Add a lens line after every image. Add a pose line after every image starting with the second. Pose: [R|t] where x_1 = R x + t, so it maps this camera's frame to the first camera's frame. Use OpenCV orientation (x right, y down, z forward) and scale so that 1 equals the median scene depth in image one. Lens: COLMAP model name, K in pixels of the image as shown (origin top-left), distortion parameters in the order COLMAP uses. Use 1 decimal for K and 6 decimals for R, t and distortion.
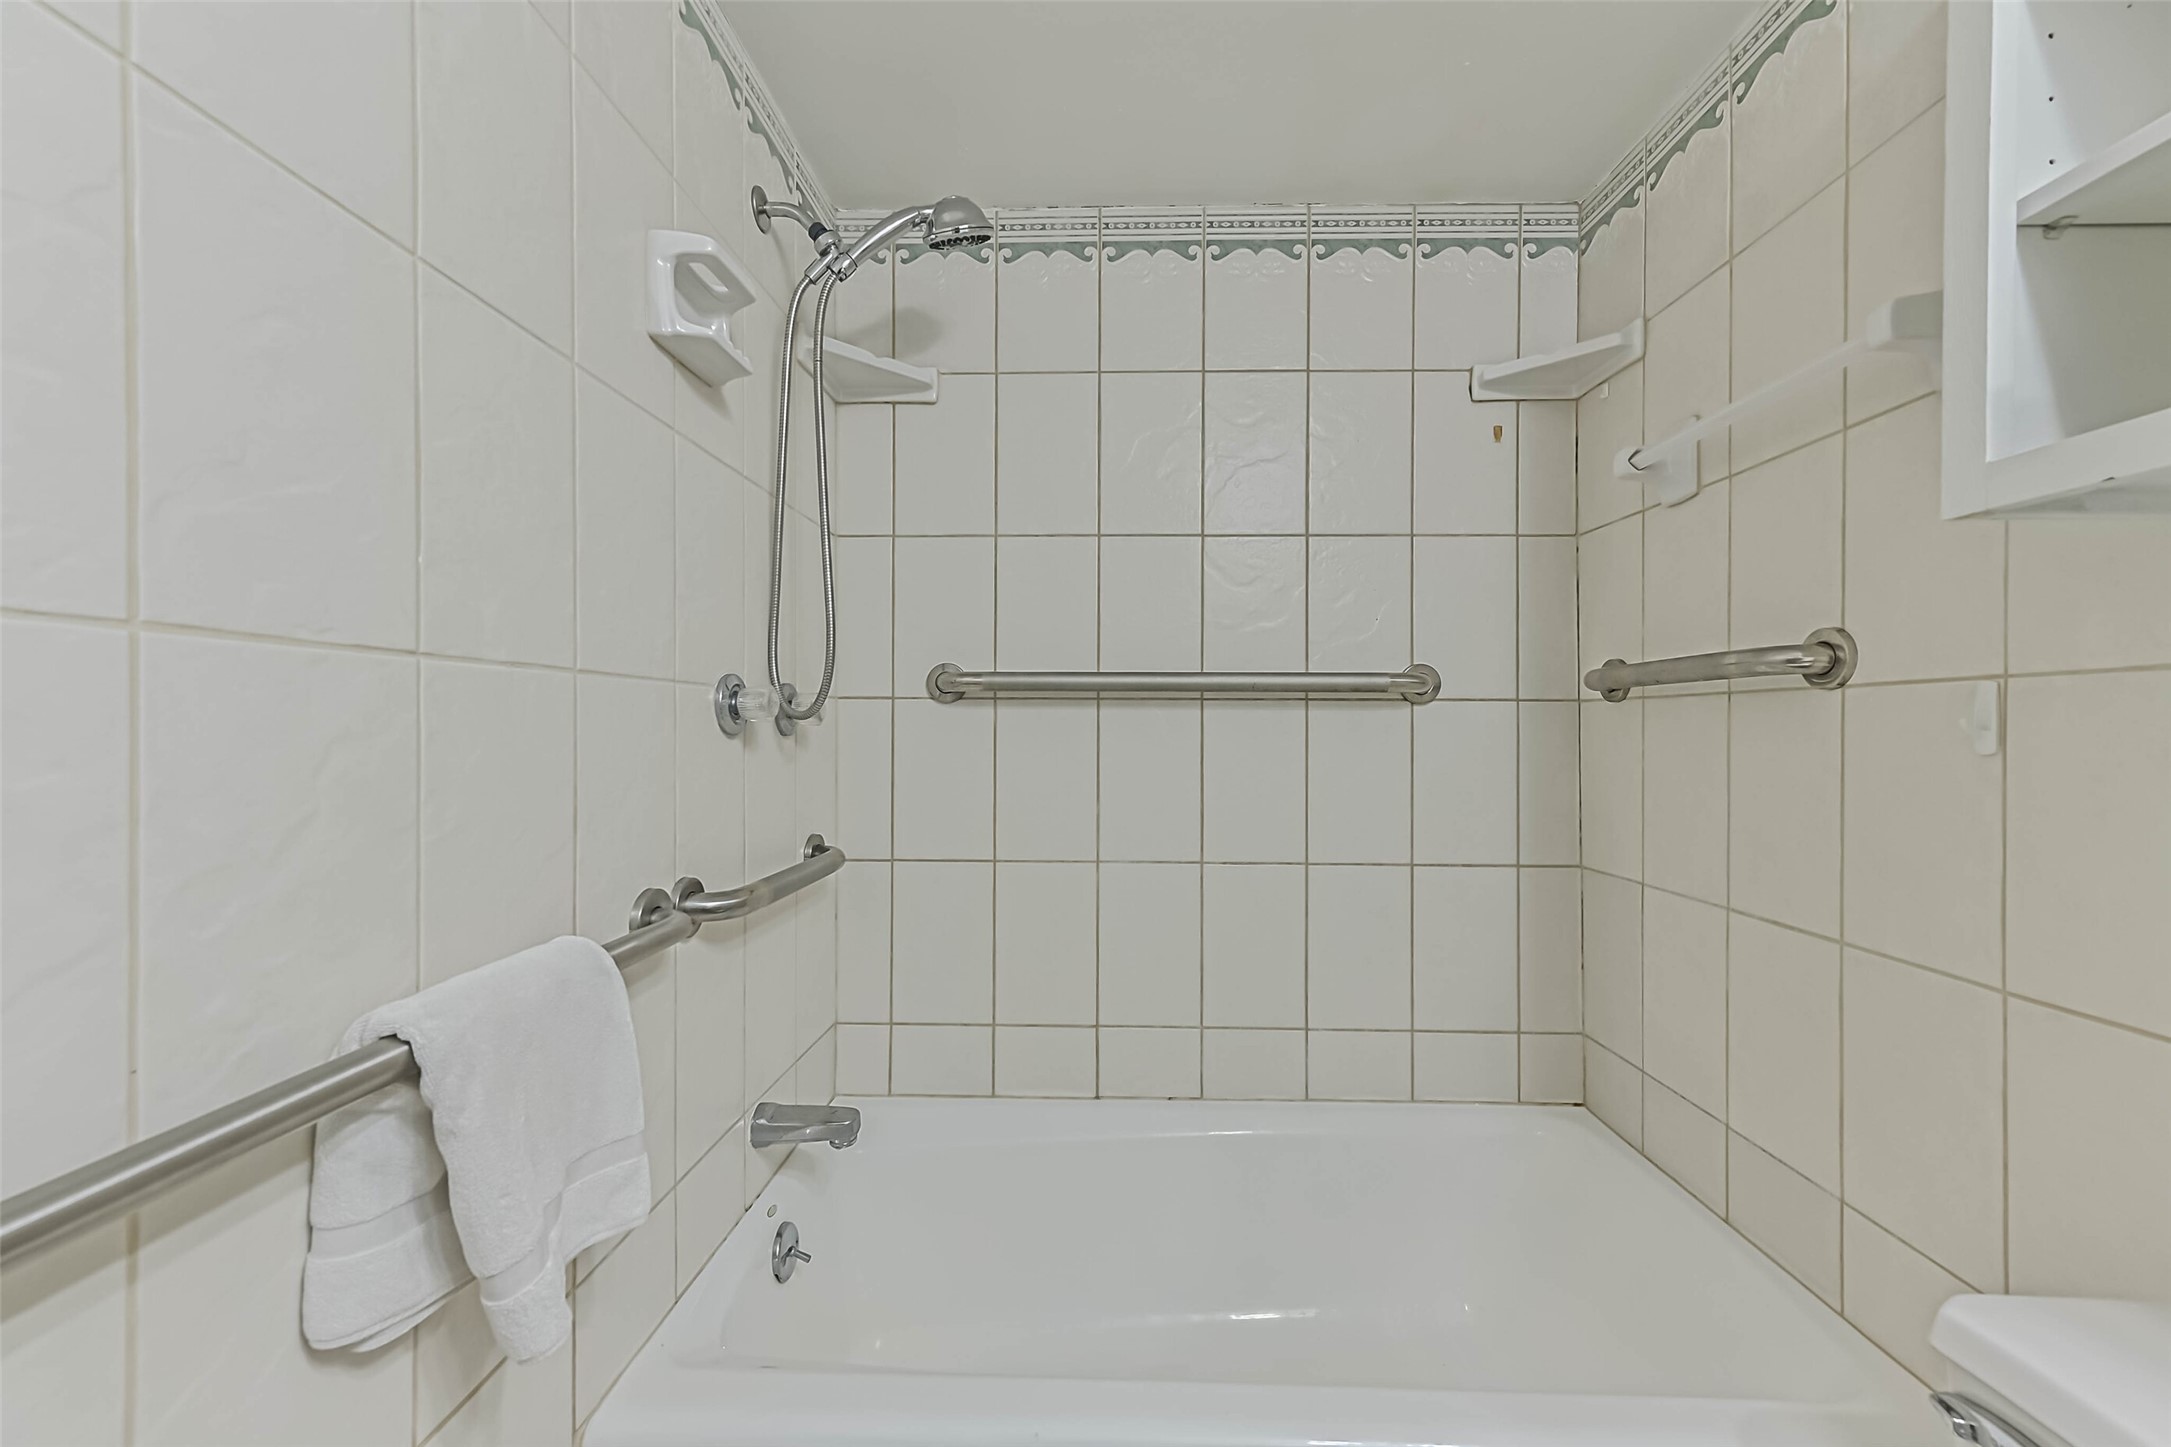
lens RADIAL K [[867.3, 0, 1096.9], [0, 867.3, 727.0], [0, 0, 1]] dist [0.017677, -0.003847]
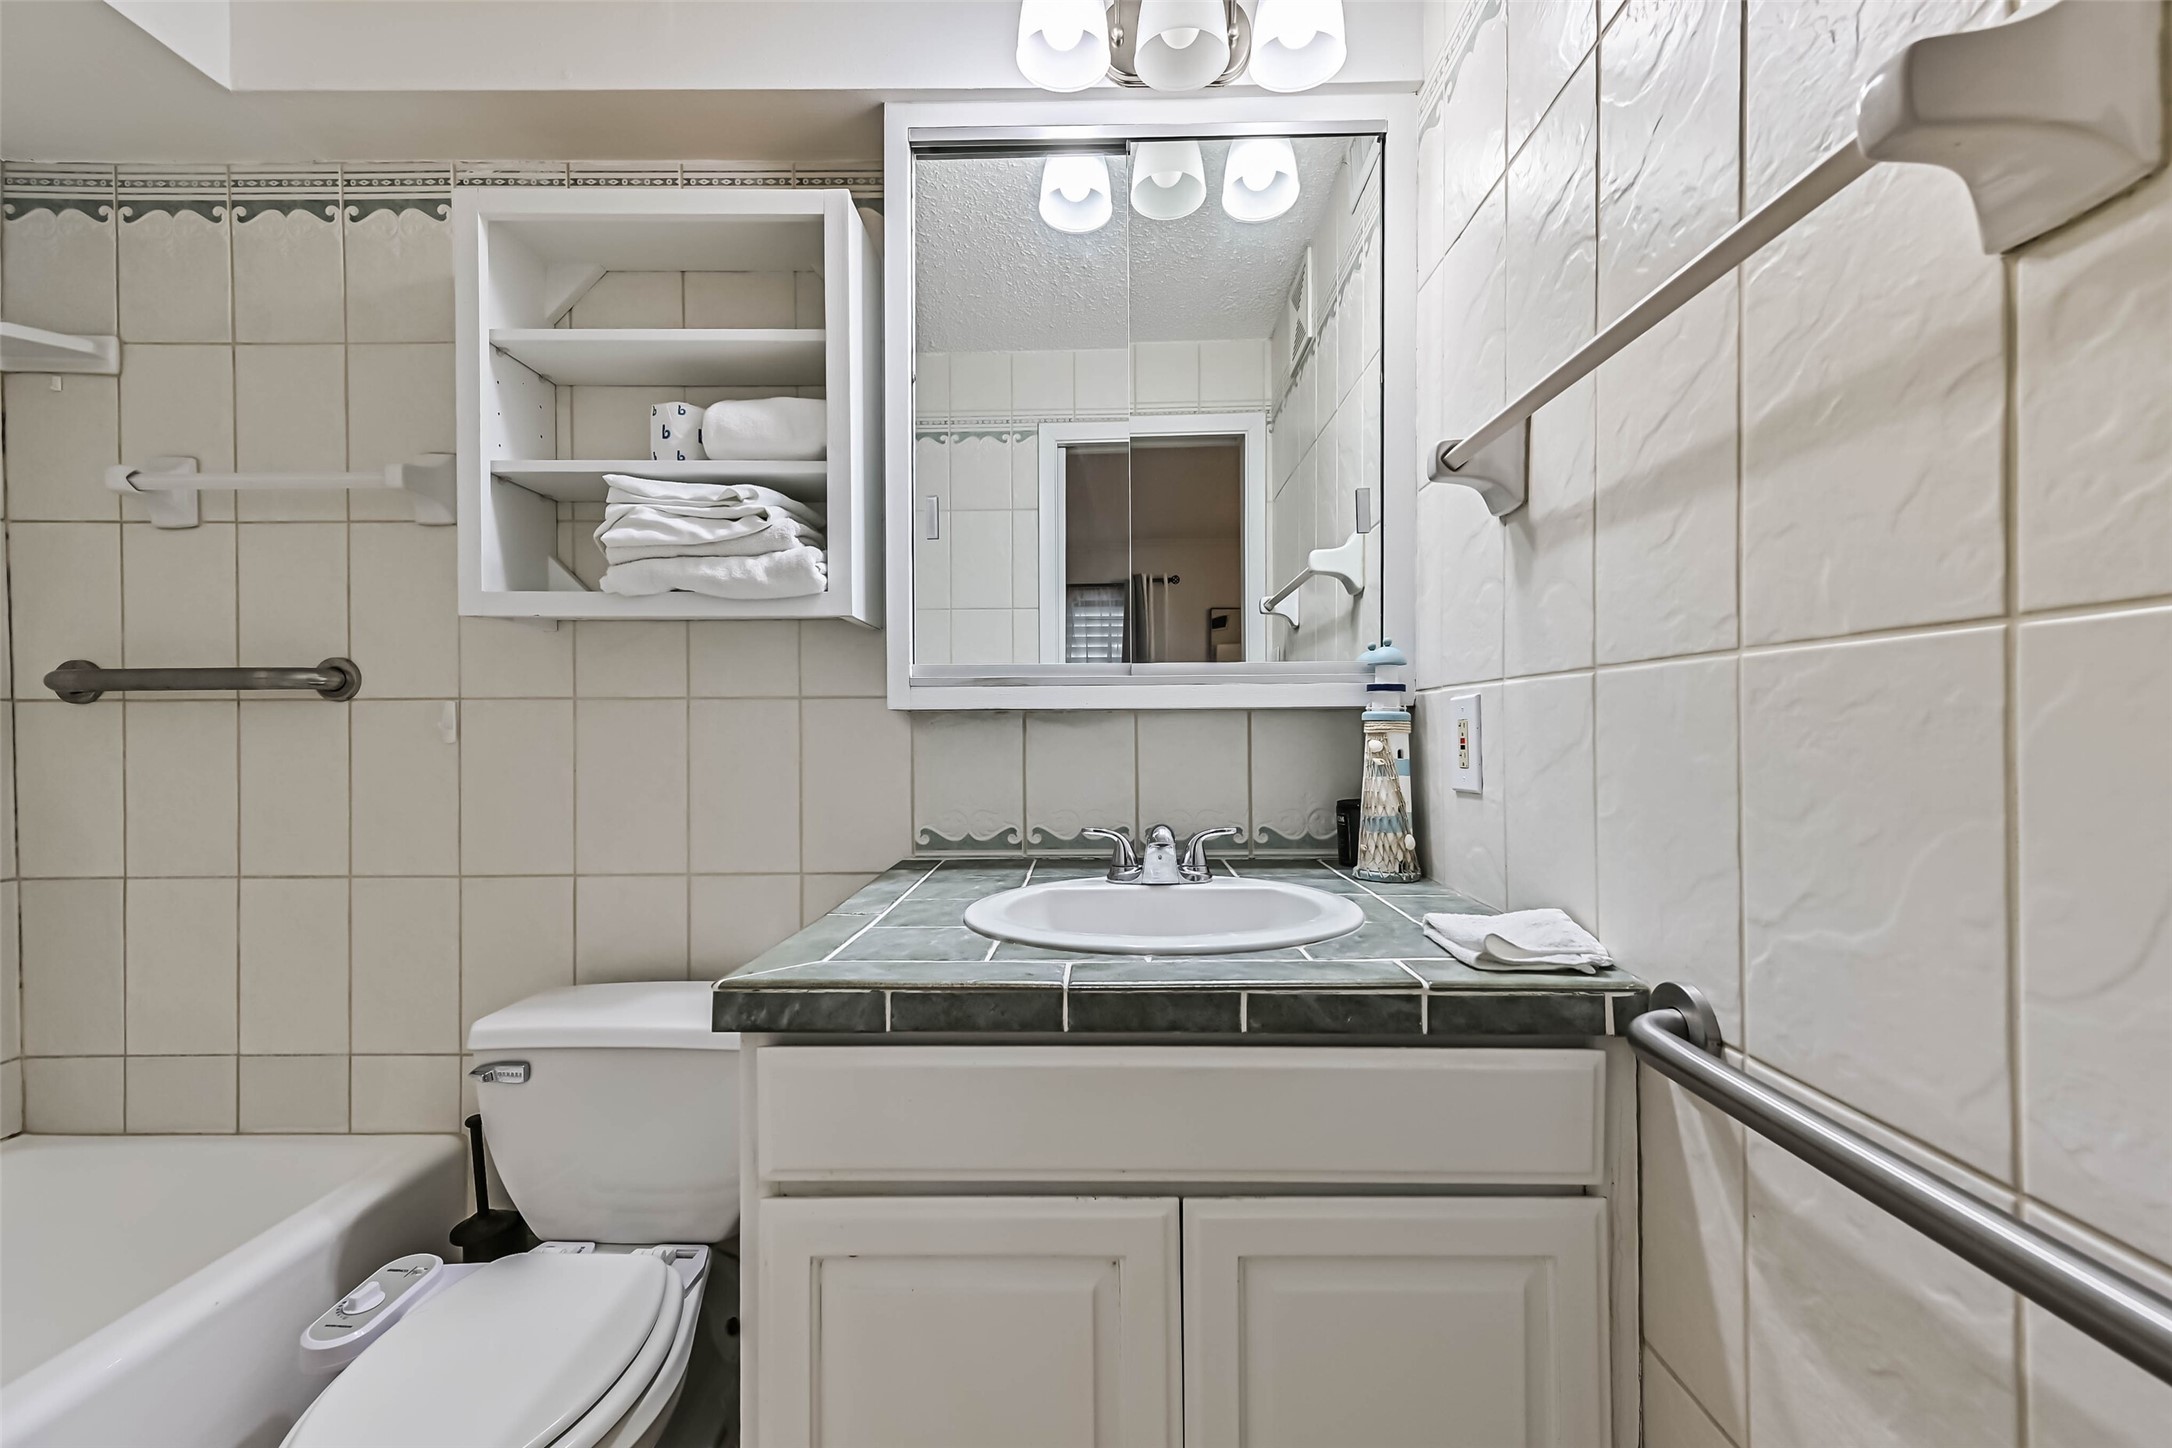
lens RADIAL K [[867.7, 0, 1097.4], [0, 867.7, 727.5], [0, 0, 1]] dist [0.017677, -0.003847]
pose [[-0.004998, -0.002654, 0.999984, -0.432230], [0.003074, 0.999992, 0.002670, -0.000478], [-0.999983, 0.003087, -0.004990, -0.161951]]
